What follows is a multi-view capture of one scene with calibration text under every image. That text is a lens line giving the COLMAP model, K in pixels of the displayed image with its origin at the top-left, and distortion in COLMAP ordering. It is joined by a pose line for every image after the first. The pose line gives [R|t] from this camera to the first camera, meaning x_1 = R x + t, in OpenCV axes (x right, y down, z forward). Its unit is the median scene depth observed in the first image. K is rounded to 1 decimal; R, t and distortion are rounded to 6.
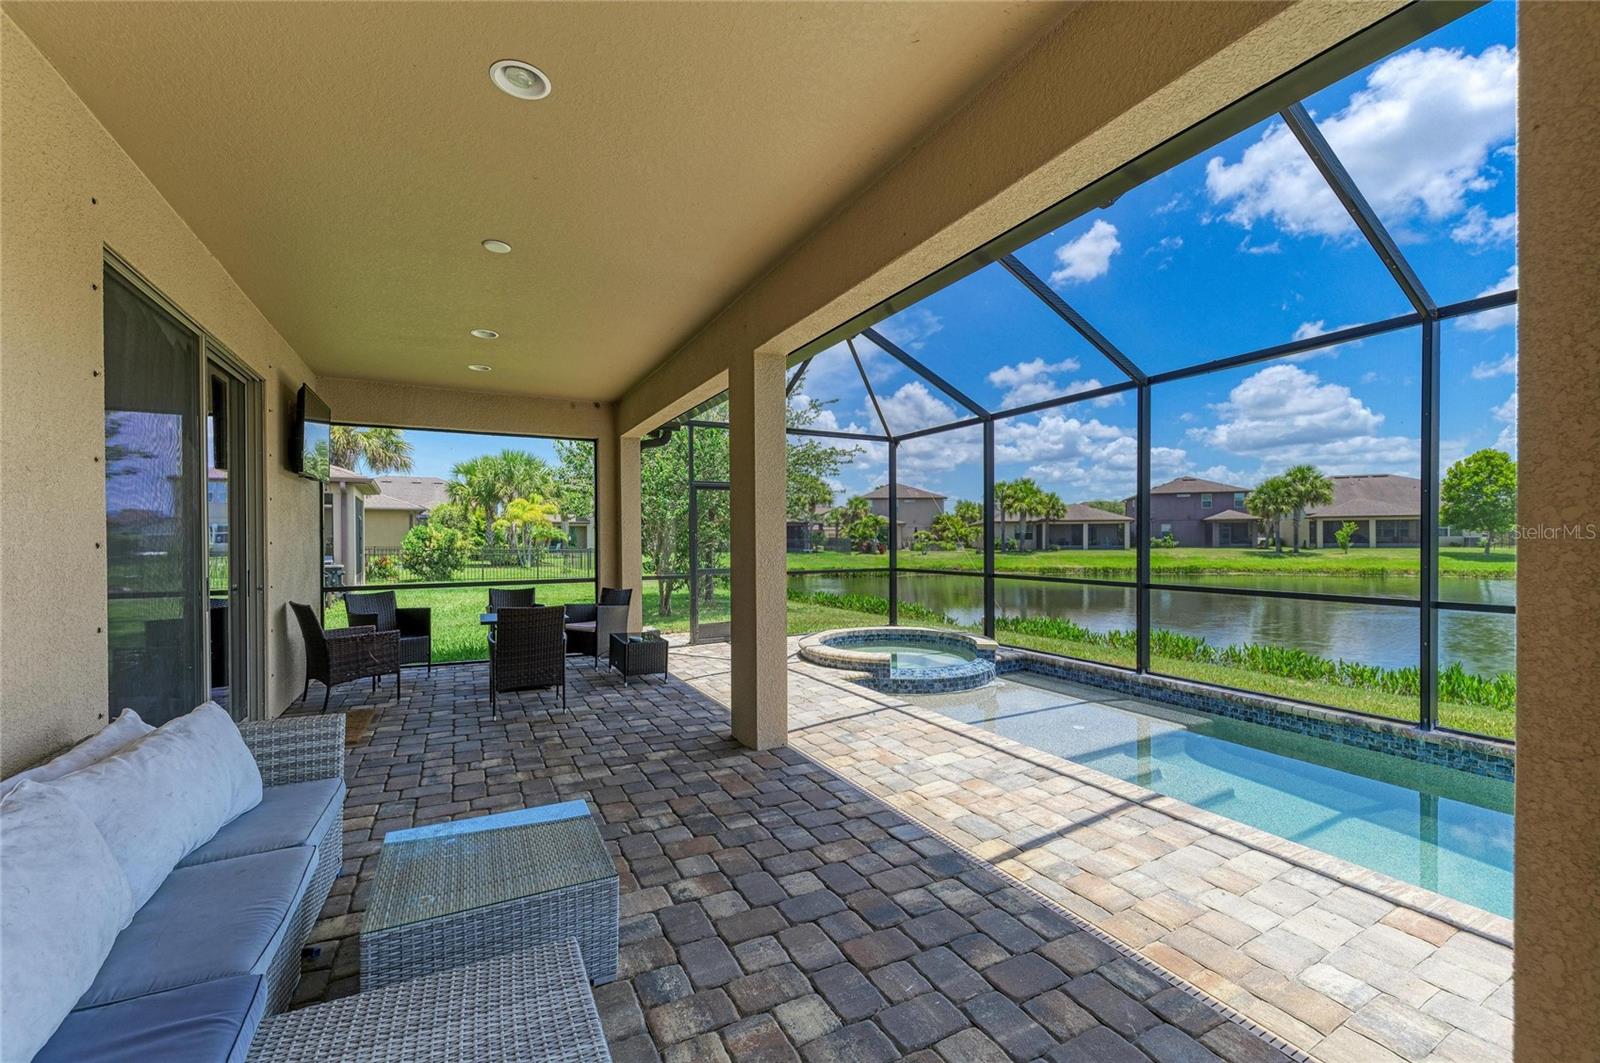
lens RADIAL K [[645.6, 0, 809.4], [0, 645.6, 543.6], [0, 0, 1]] dist [0.001155, -0.000274]
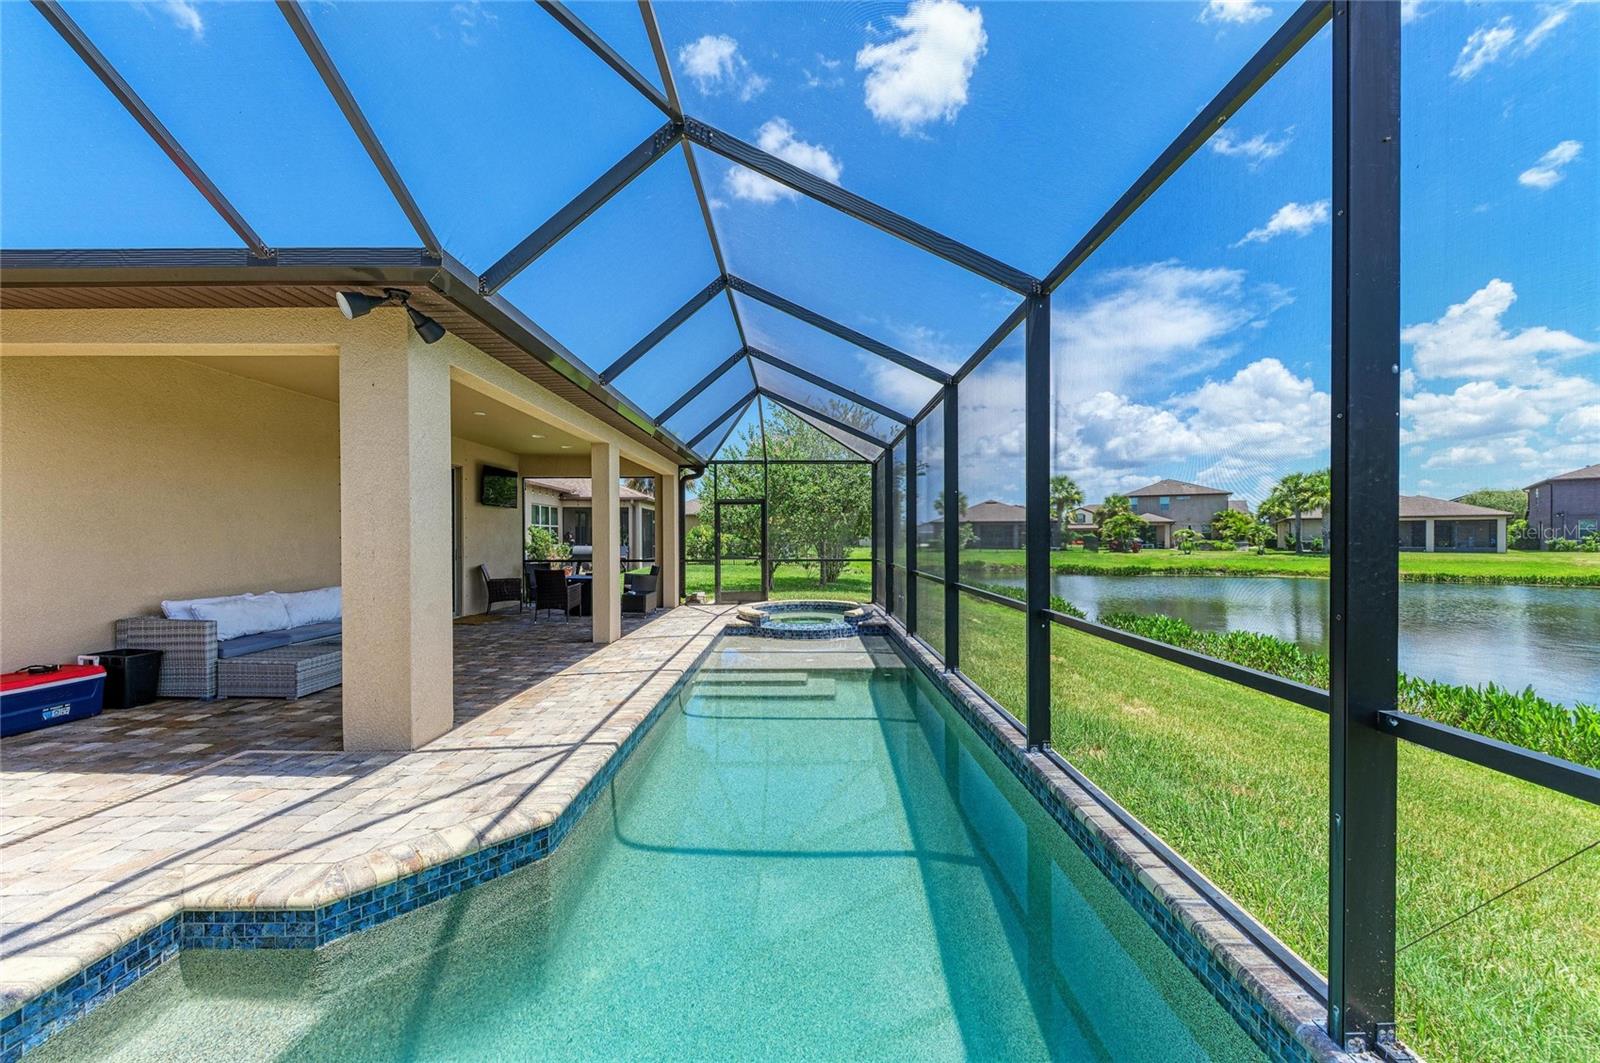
lens RADIAL K [[581.1, 0, 806.1], [0, 581.1, 558.1], [0, 0, 1]] dist [0.018143, -0.007613]
pose [[0.882381, 0.022610, -0.469993, 1.102792], [-0.008468, 0.999446, 0.032181, -0.003895], [0.470460, -0.024416, 0.882083, -0.228453]]
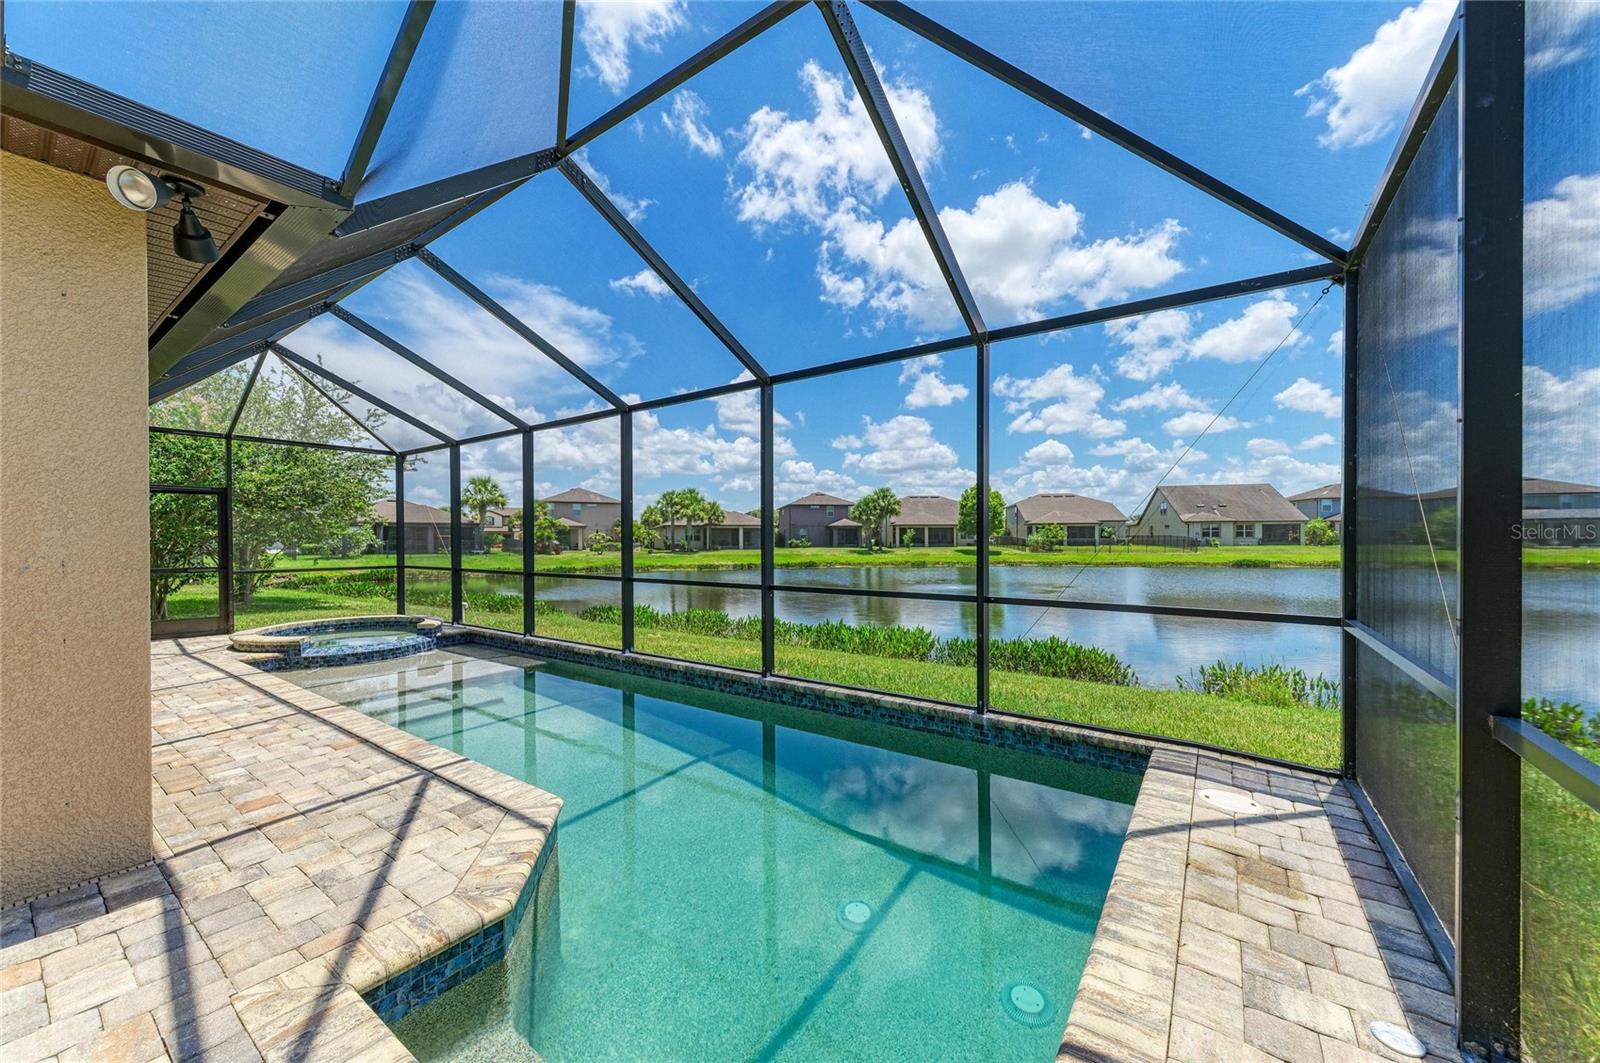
lens RADIAL K [[585.2, 0, 805.6], [0, 585.2, 542.6], [0, 0, 1]] dist [0.008737, -0.005076]
pose [[0.895062, -0.000521, 0.445942, 0.599391], [0.002034, 0.999994, -0.002914, 0.002960], [-0.445938, 0.003515, 0.895057, -0.497250]]
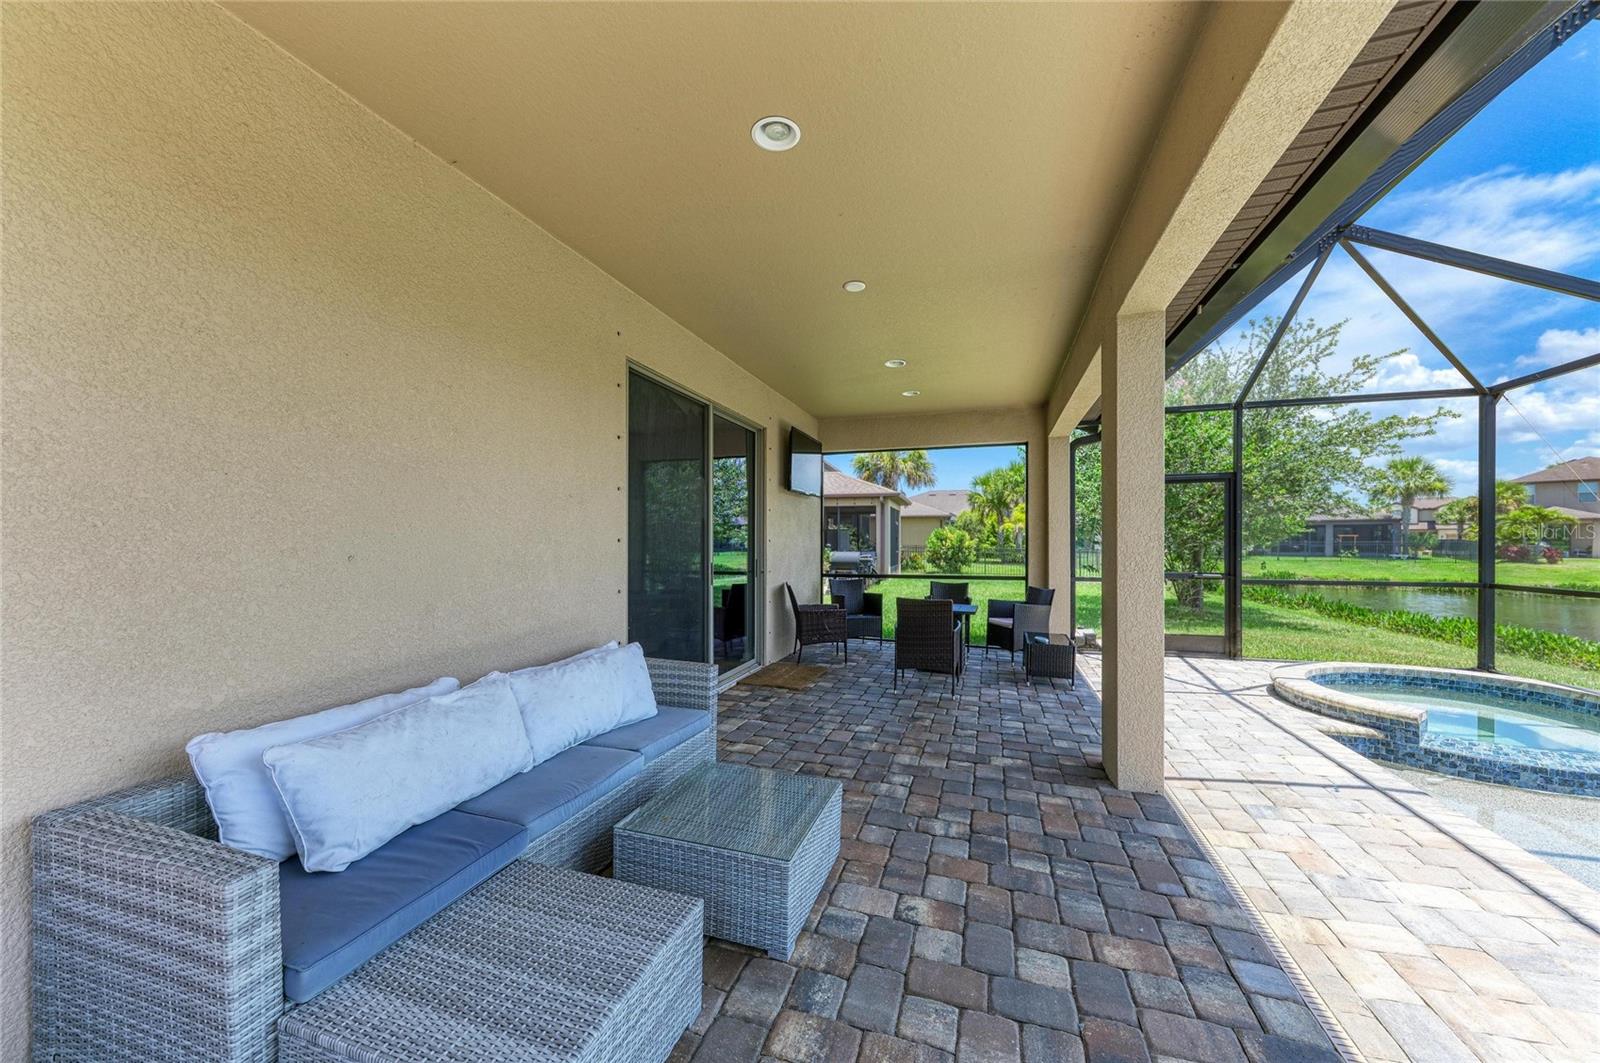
lens RADIAL K [[585.2, 0, 805.6], [0, 585.2, 542.6], [0, 0, 1]] dist [0.008737, -0.005076]
pose [[0.693066, 0.006285, -0.720847, 0.152338], [-0.008332, 0.999965, 0.000708, 0.001954], [0.720826, 0.005516, 0.693094, 0.142892]]
